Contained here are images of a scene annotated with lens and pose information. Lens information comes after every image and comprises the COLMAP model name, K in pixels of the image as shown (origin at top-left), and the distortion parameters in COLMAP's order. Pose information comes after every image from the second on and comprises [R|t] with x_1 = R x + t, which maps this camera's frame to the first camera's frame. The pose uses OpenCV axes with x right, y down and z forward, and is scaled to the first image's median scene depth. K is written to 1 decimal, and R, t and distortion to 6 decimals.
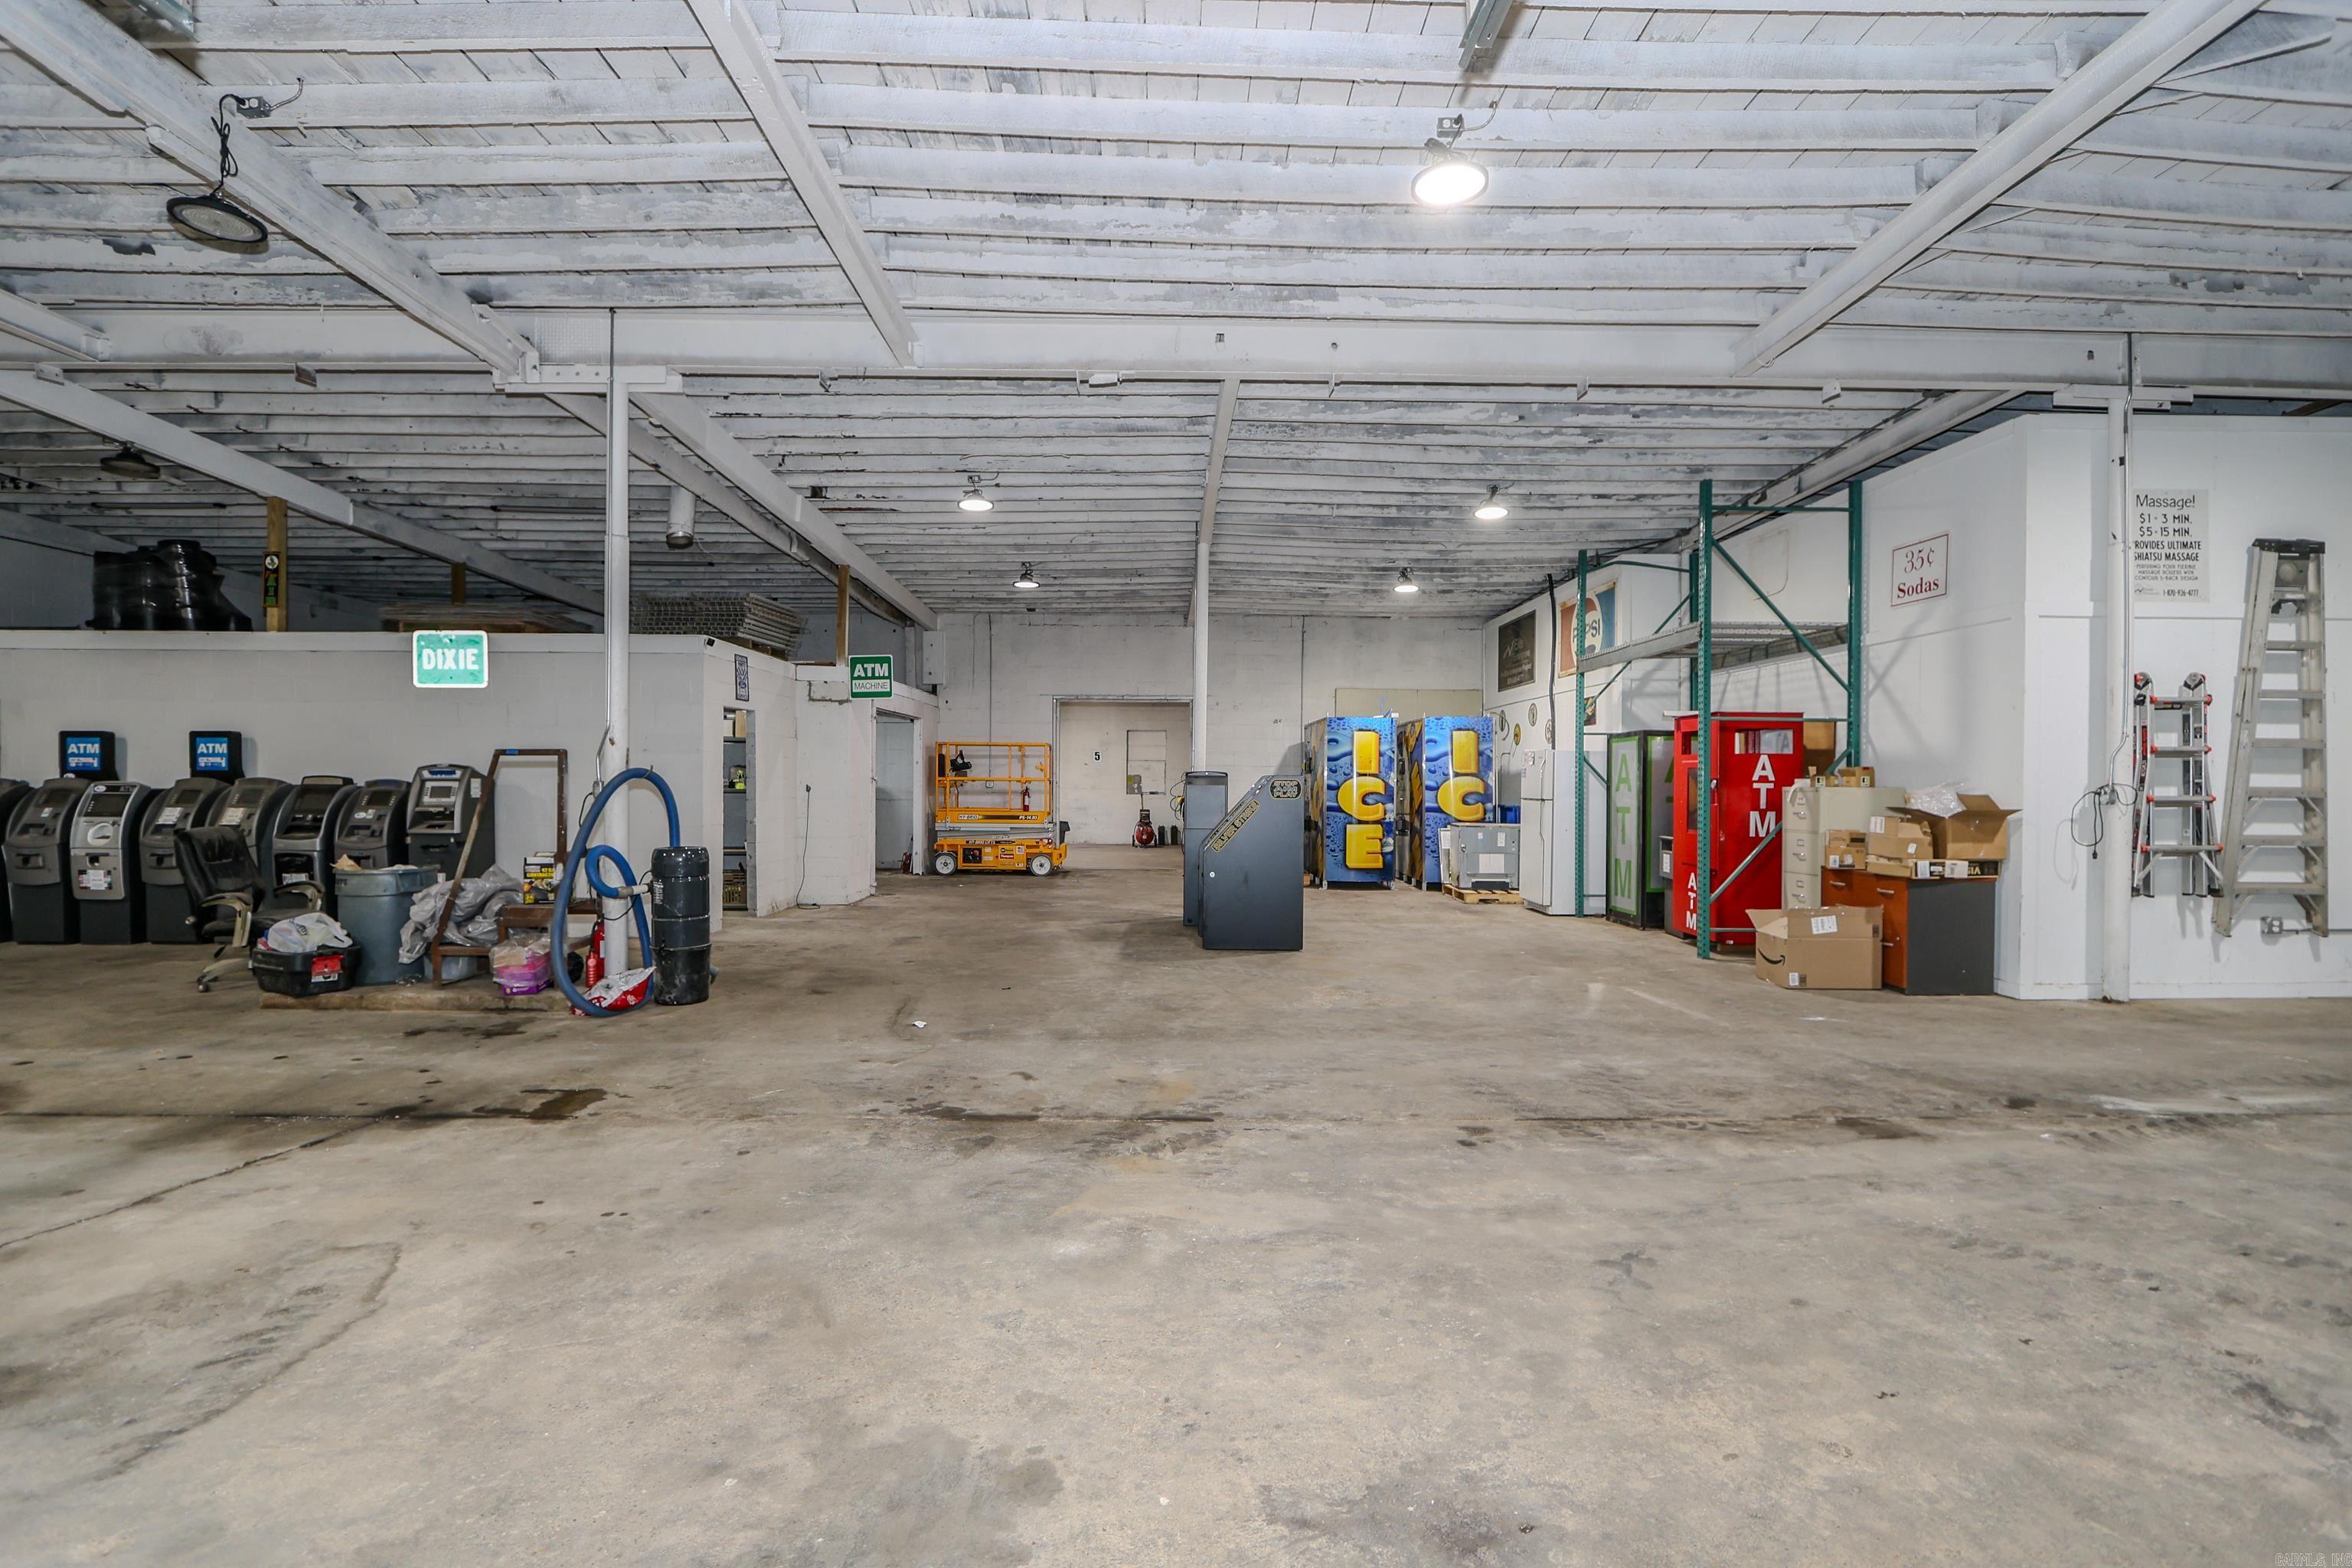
lens RADIAL K [[1083.1, 0, 1188.6], [0, 1083.1, 784.6], [0, 0, 1]] dist [-0.018167, 0.003038]
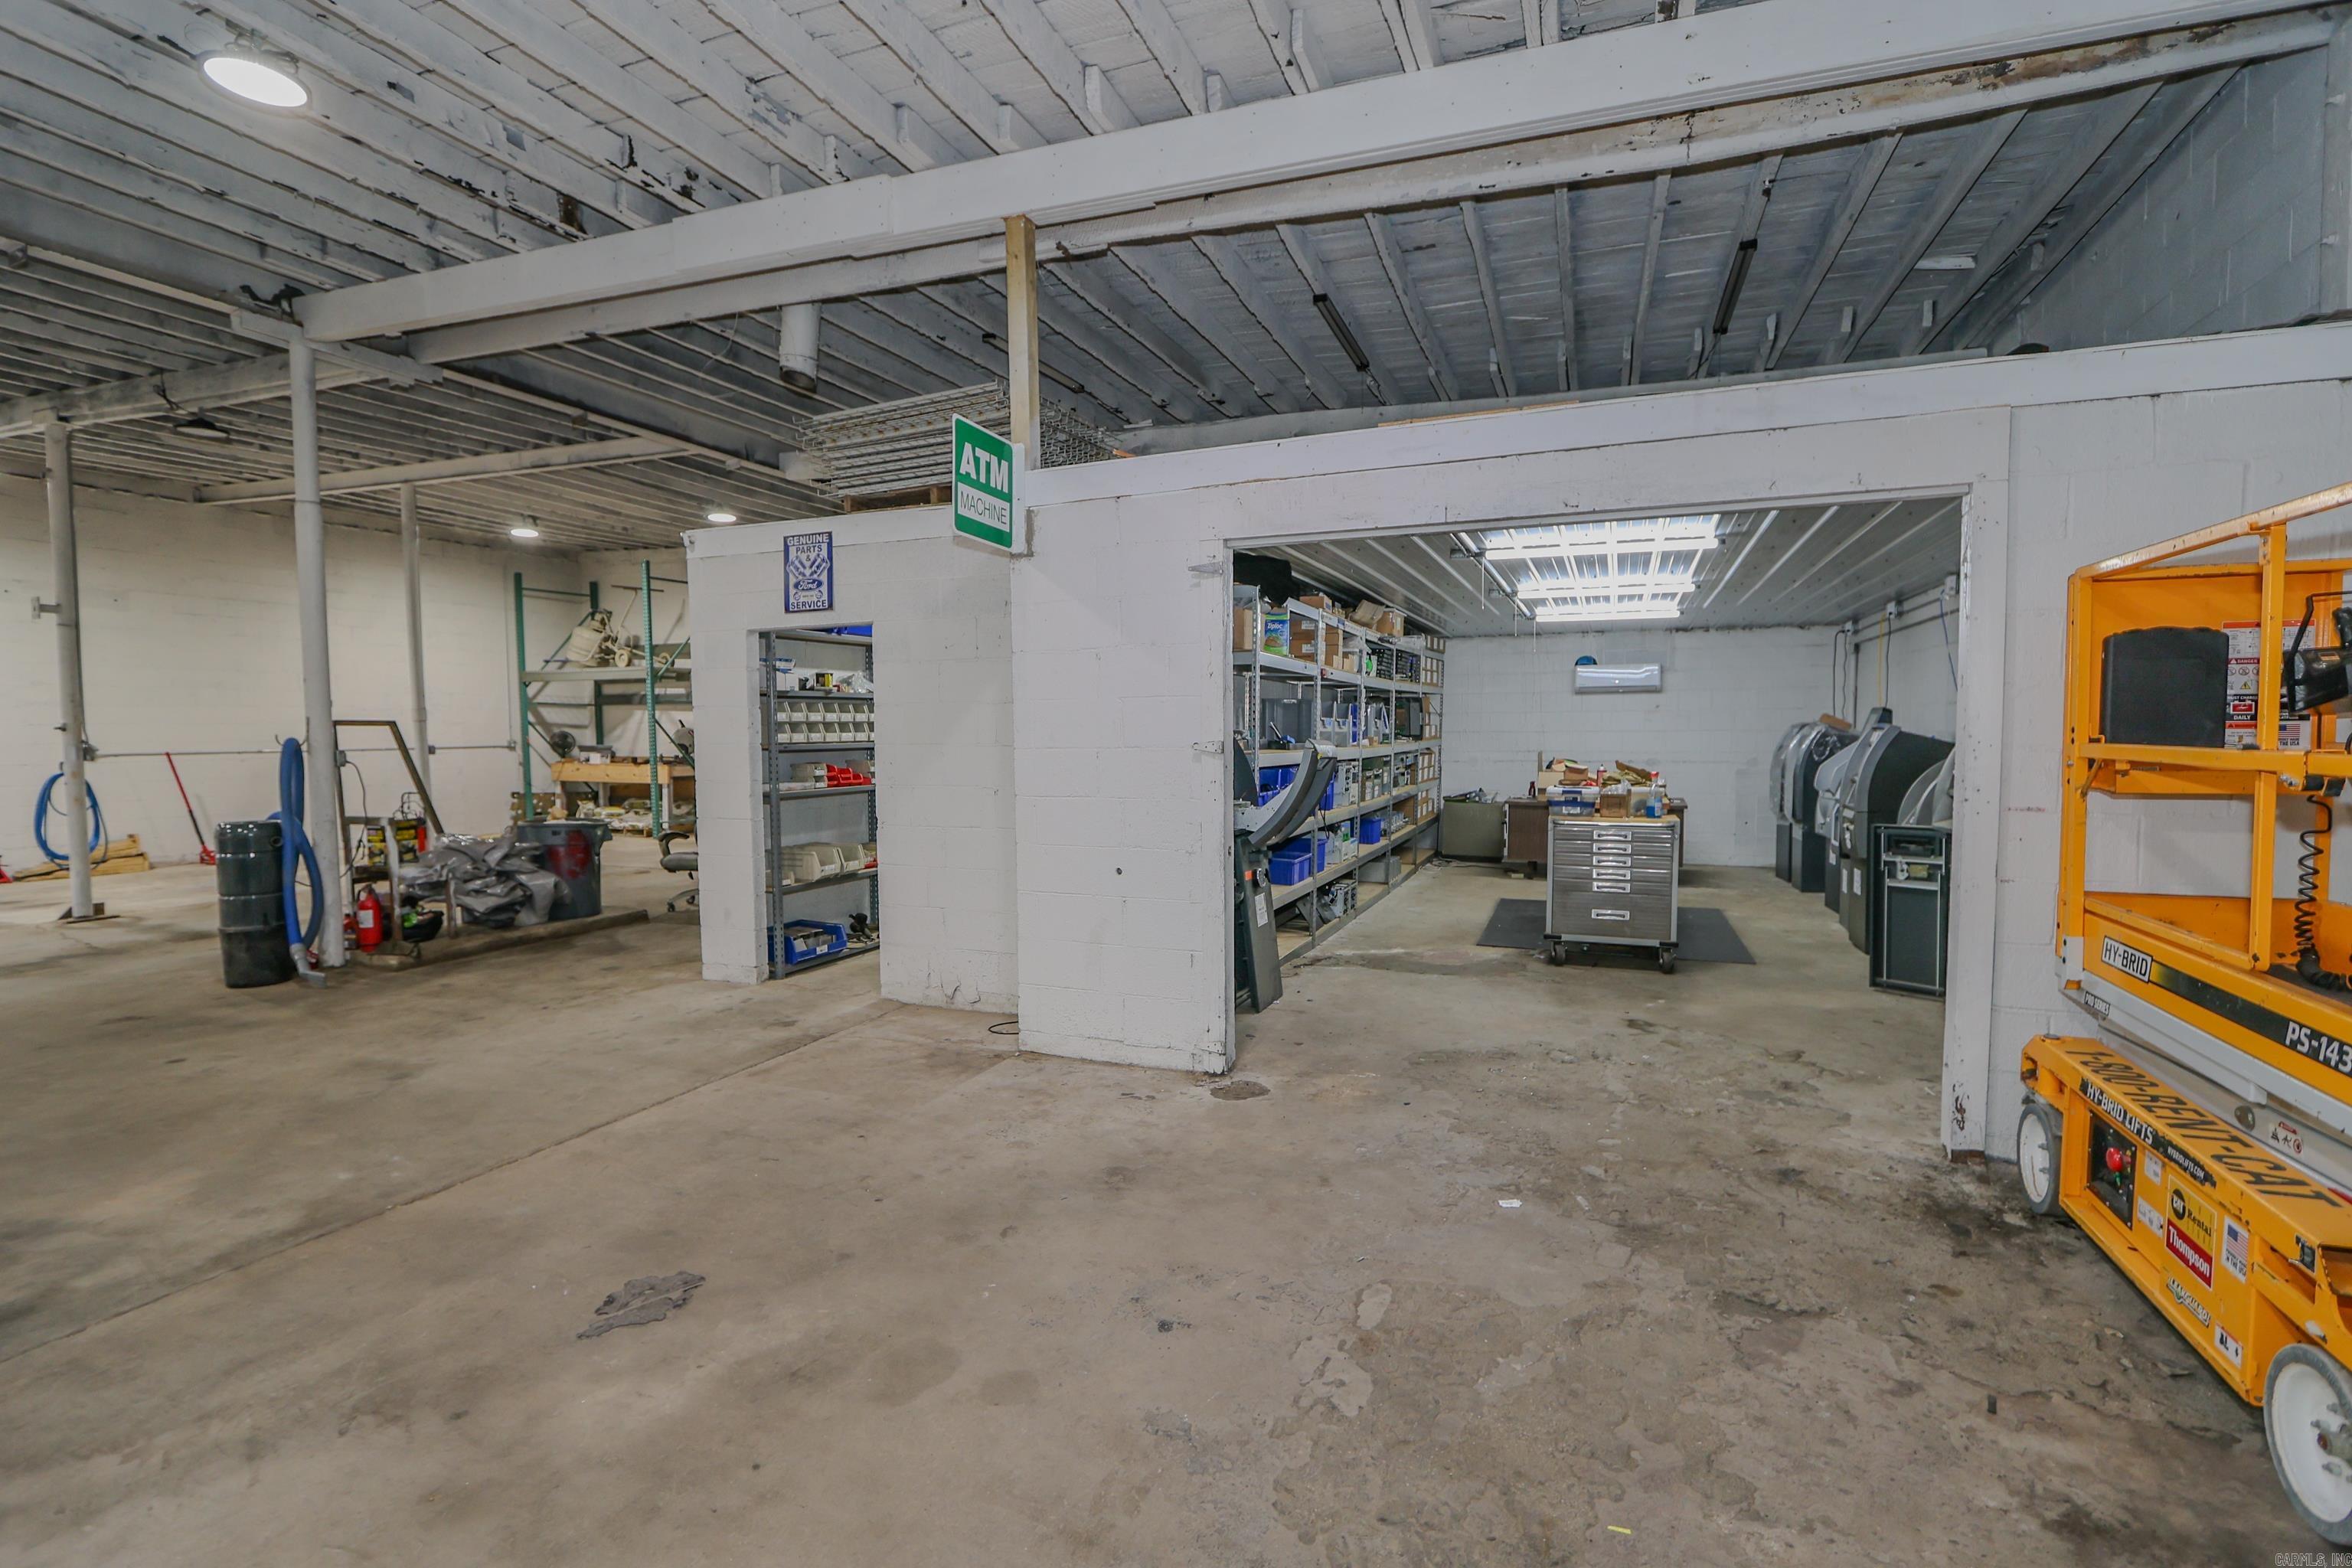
lens RADIAL K [[1083.1, 0, 1169.4], [0, 1083.1, 786.0], [0, 0, 1]] dist [-0.018167, 0.003038]
pose [[-0.399911, 0.049207, -0.915232, 0.066516], [0.002759, 0.998618, 0.052485, -0.023870], [0.916550, 0.018464, -0.399494, 2.239260]]
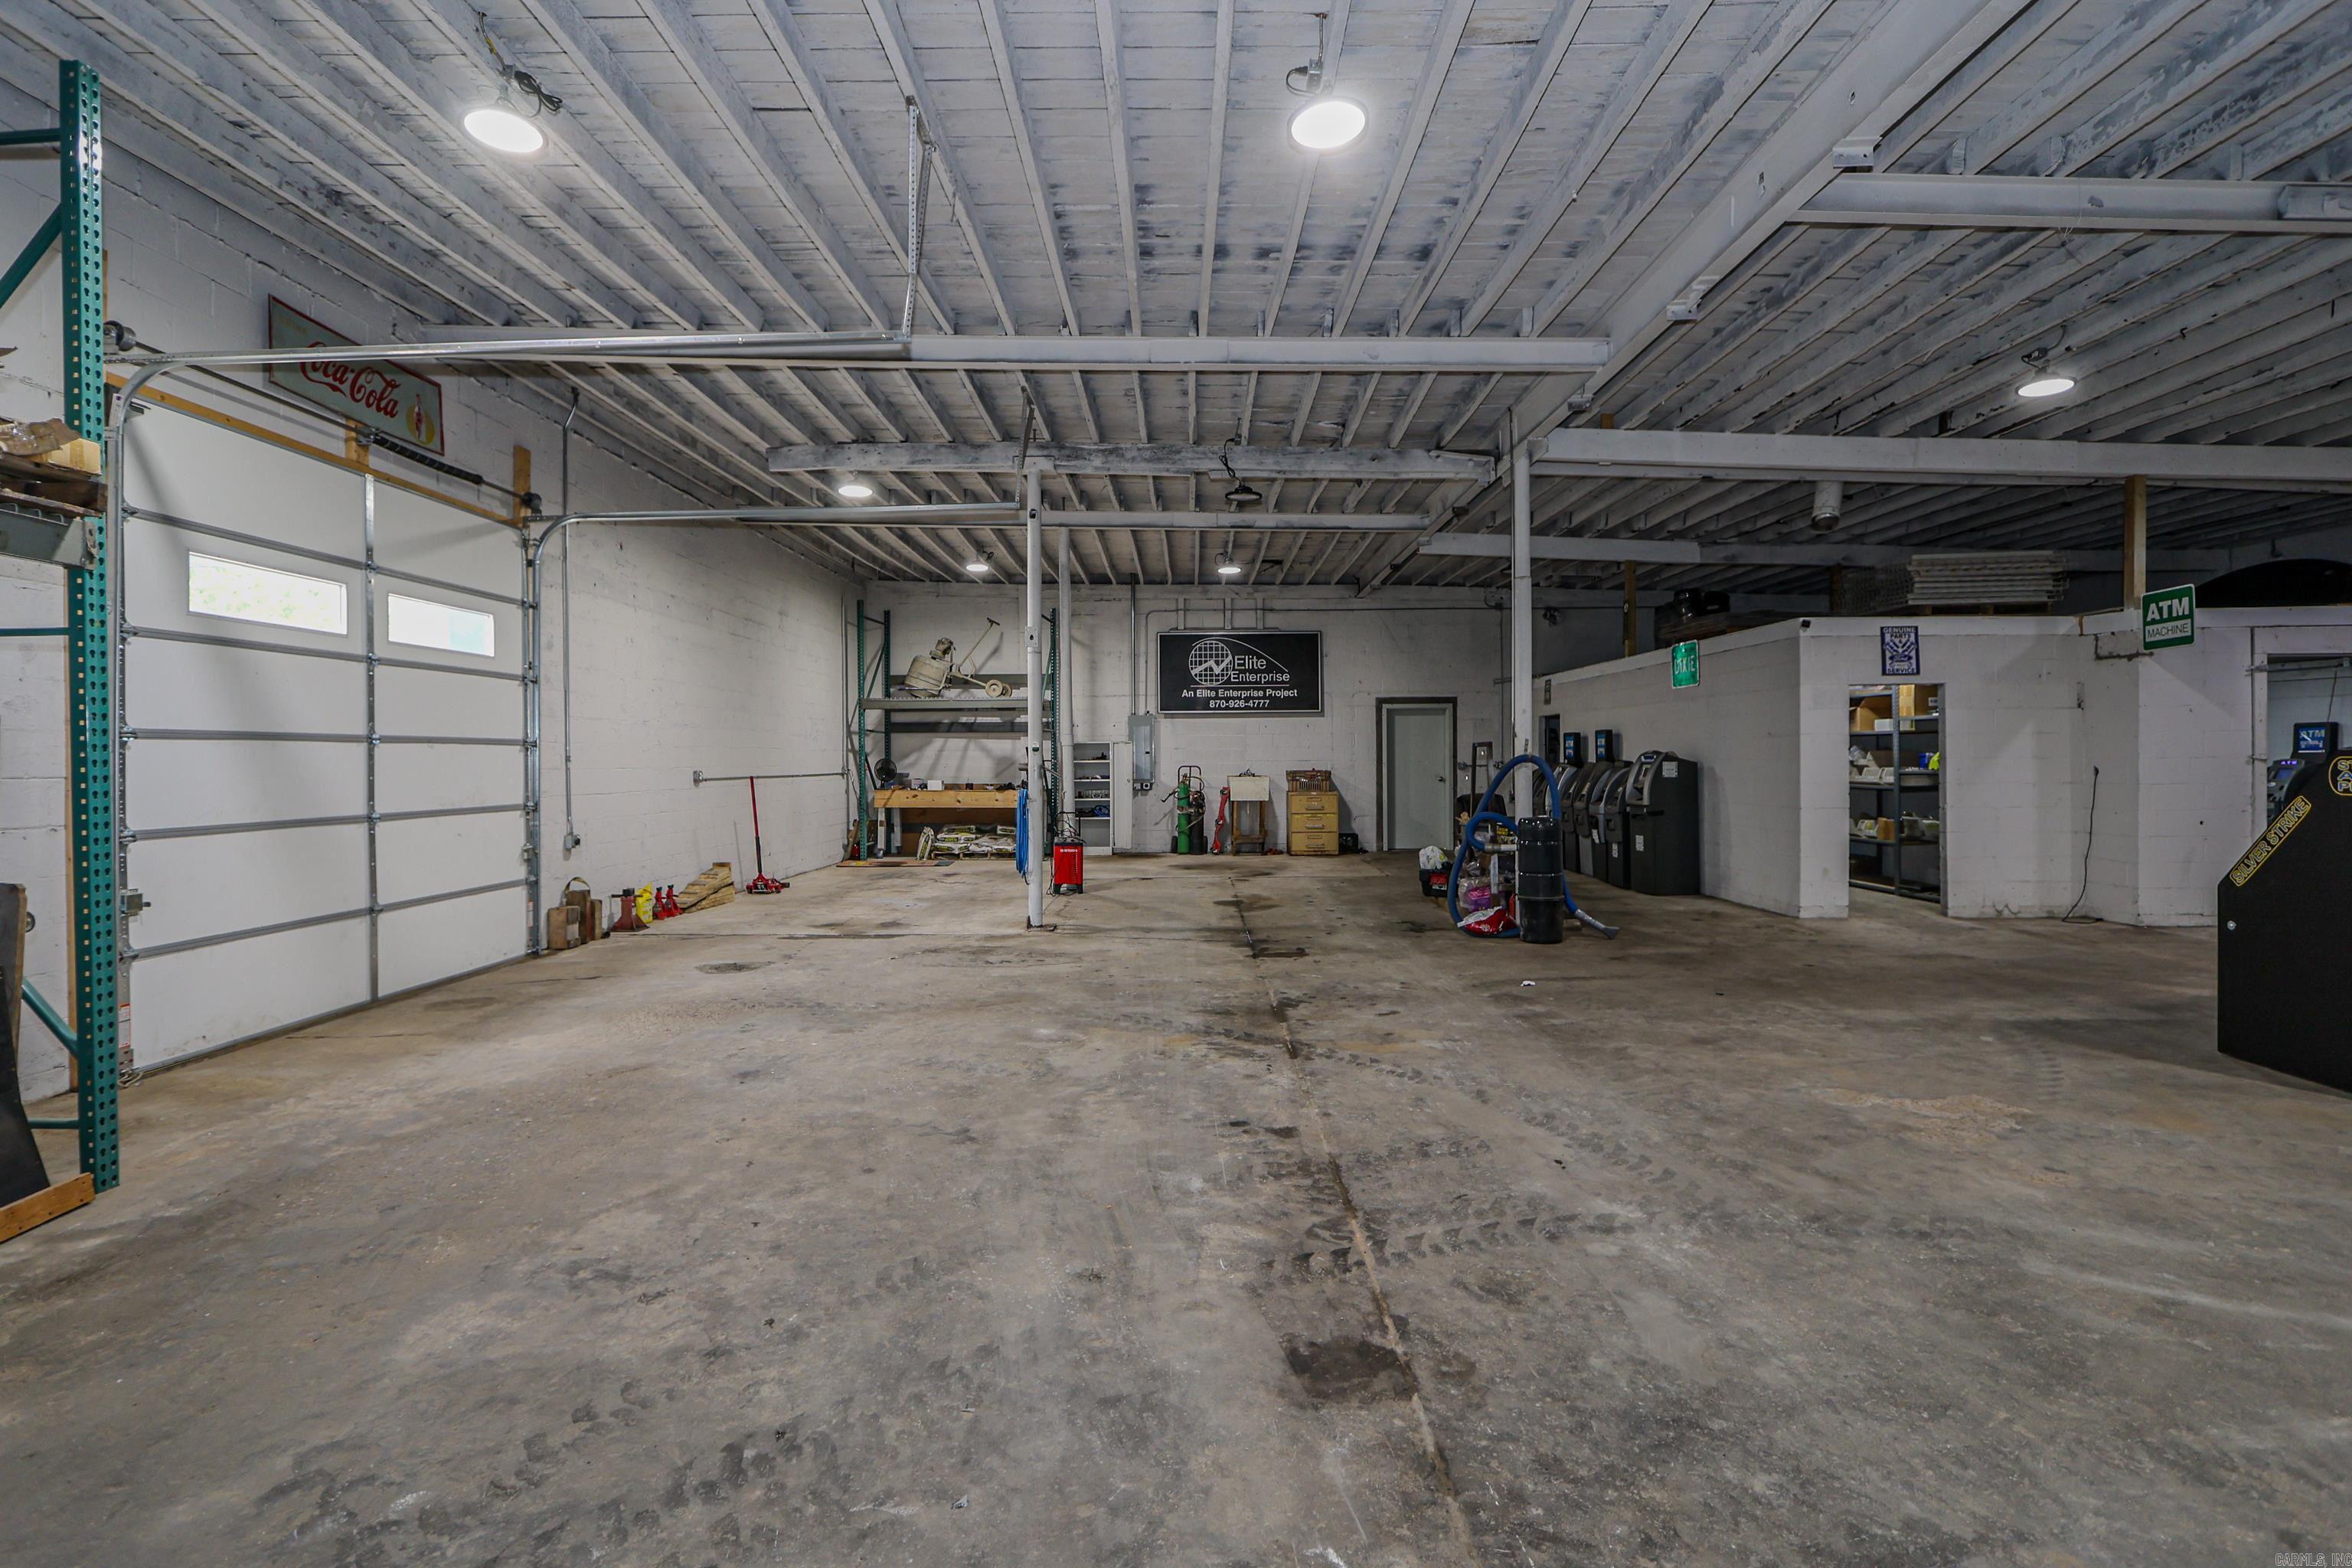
lens RADIAL K [[1083.1, 0, 1145.2], [0, 1083.1, 761.3], [0, 0, 1]] dist [-0.018167, 0.003038]
pose [[-0.046924, -0.004774, -0.998887, 0.843770], [0.002300, 0.999985, -0.004887, -0.002158], [0.998896, -0.002527, -0.046912, 0.634475]]
